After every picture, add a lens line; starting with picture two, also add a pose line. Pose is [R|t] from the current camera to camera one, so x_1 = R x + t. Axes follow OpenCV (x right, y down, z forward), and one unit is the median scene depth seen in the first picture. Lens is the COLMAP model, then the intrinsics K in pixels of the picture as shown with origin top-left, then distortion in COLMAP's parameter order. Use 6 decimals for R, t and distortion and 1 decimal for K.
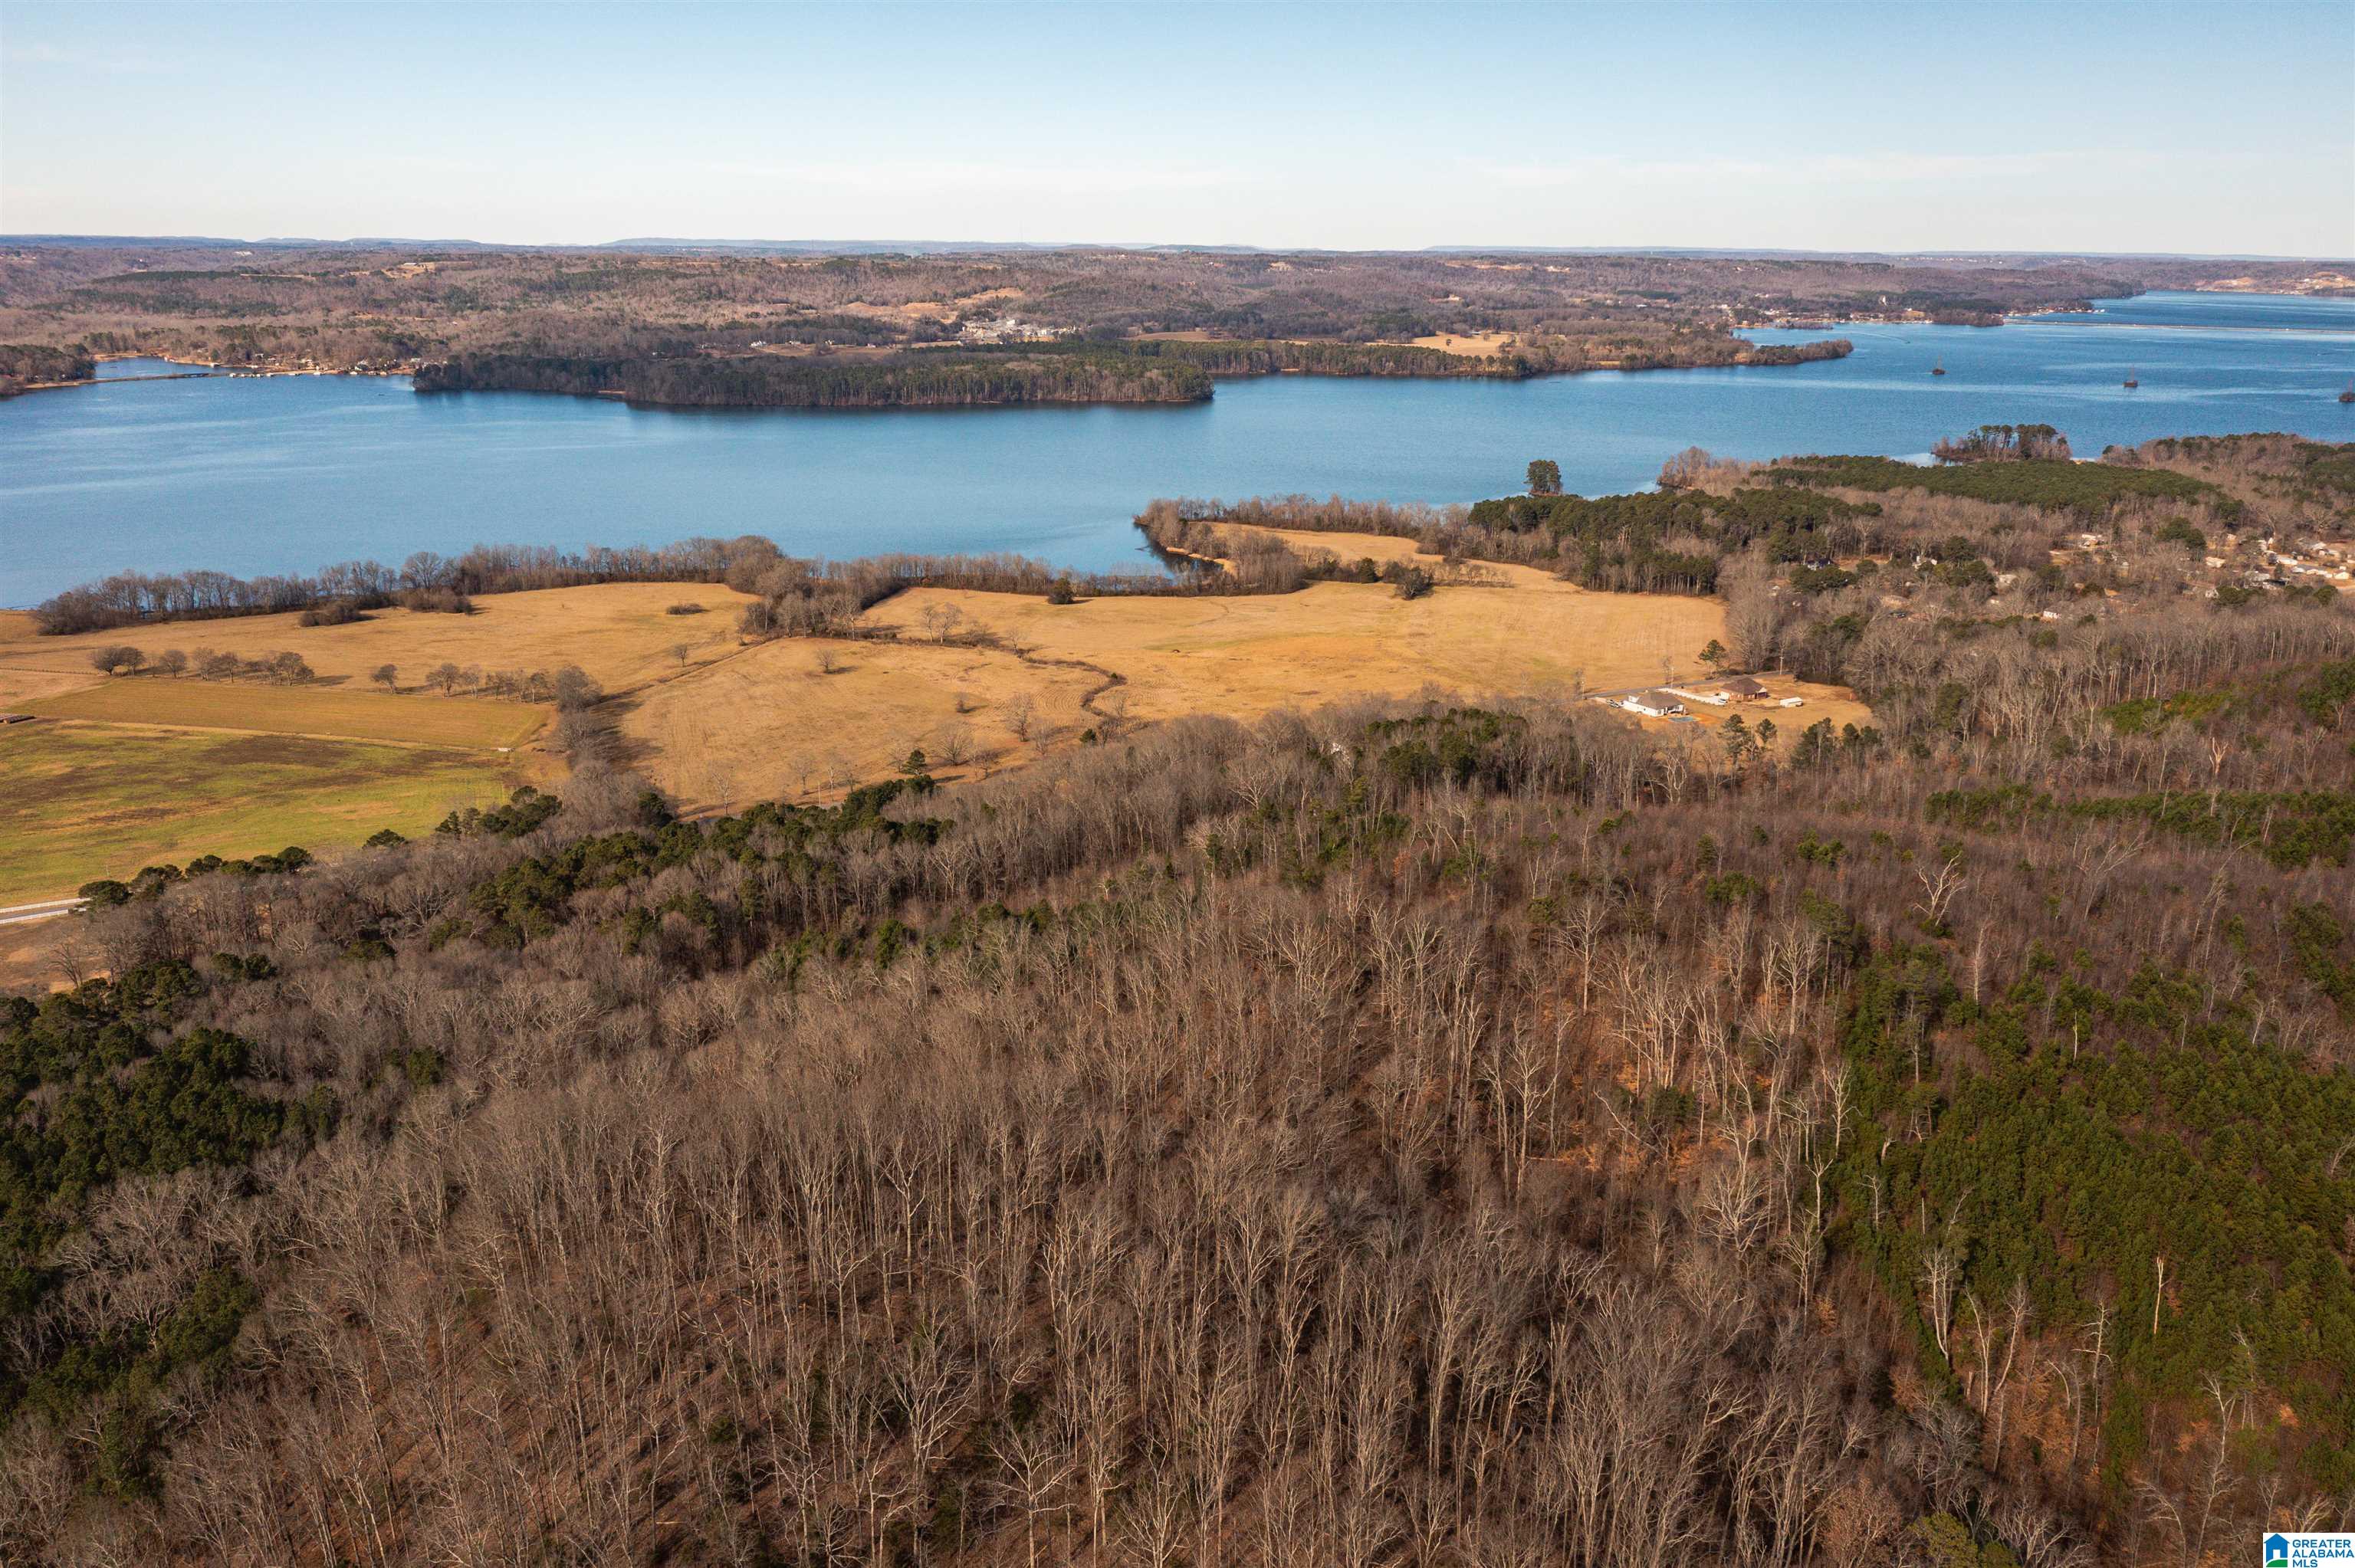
lens RADIAL K [[1851.0, 0, 1180.0], [0, 1851.0, 784.5], [0, 0, 1]] dist [-0.017270, 0.006573]
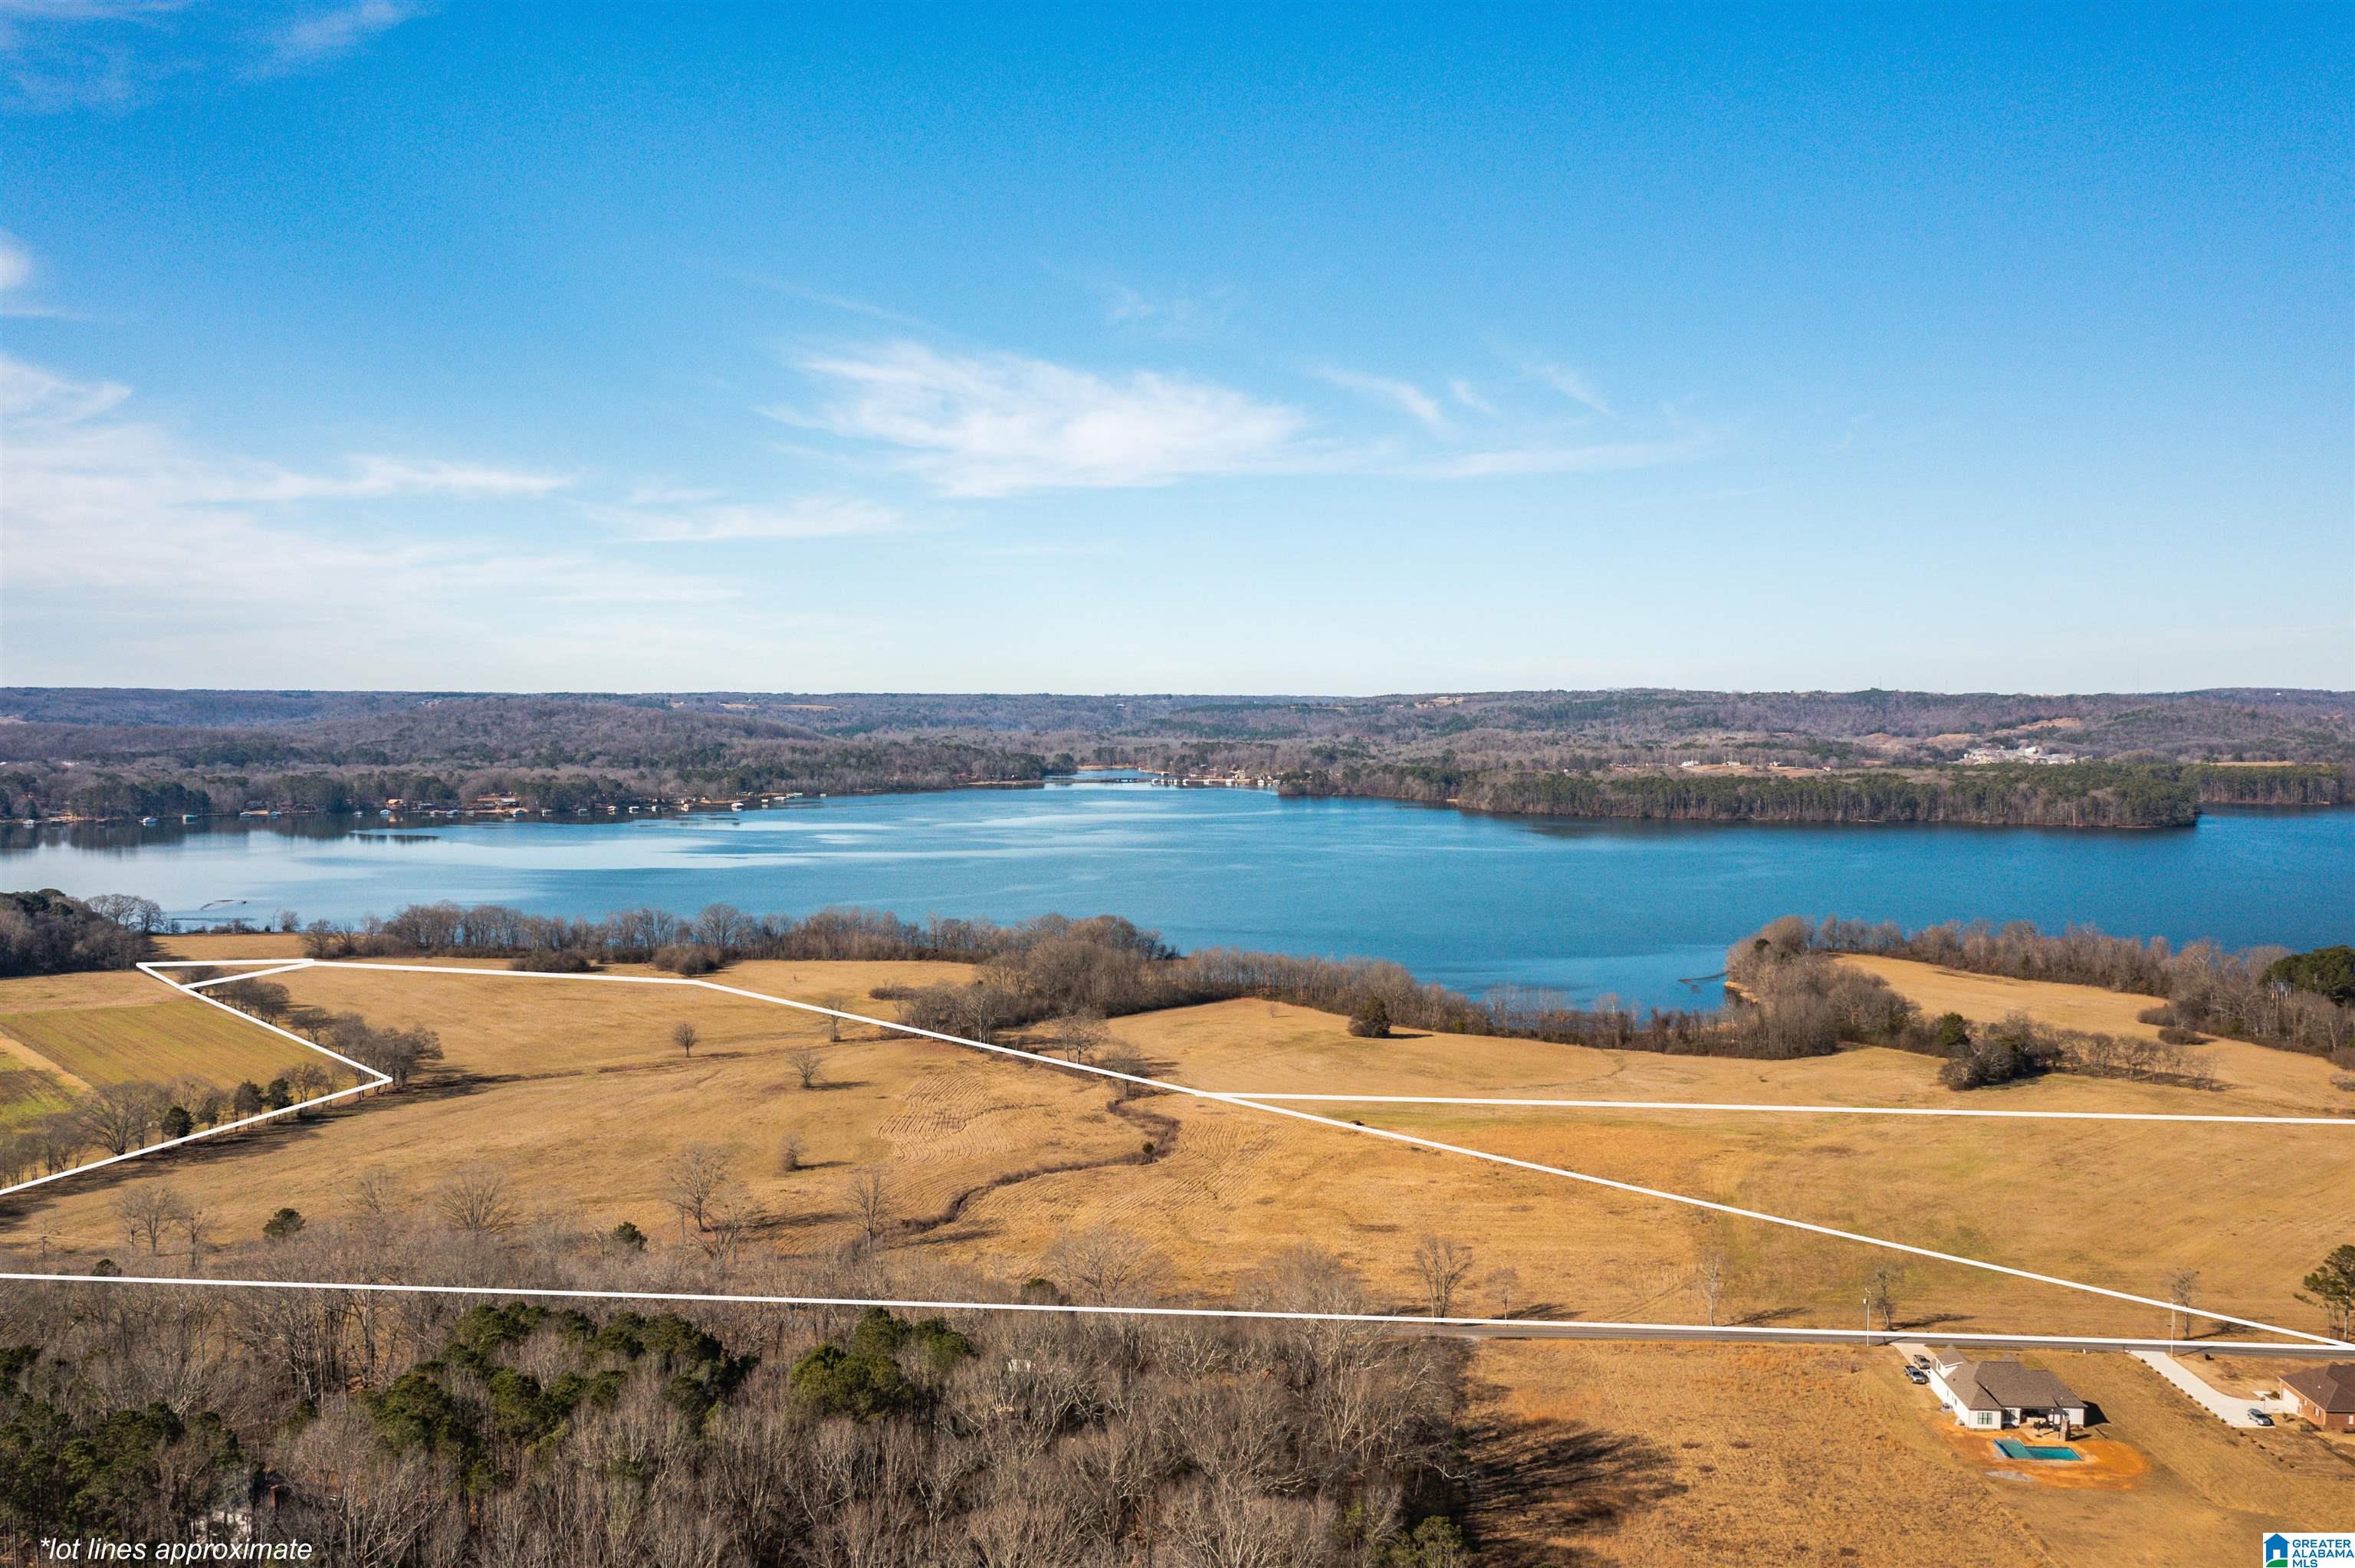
lens RADIAL K [[1851.0, 0, 1176.0], [0, 1851.0, 784.4], [0, 0, 1]] dist [-0.017270, 0.006573]
pose [[0.824308, 0.015275, -0.565935, 0.103366], [-0.150046, 0.969783, -0.192373, -0.019974], [0.545896, 0.243491, 0.801692, 0.174869]]
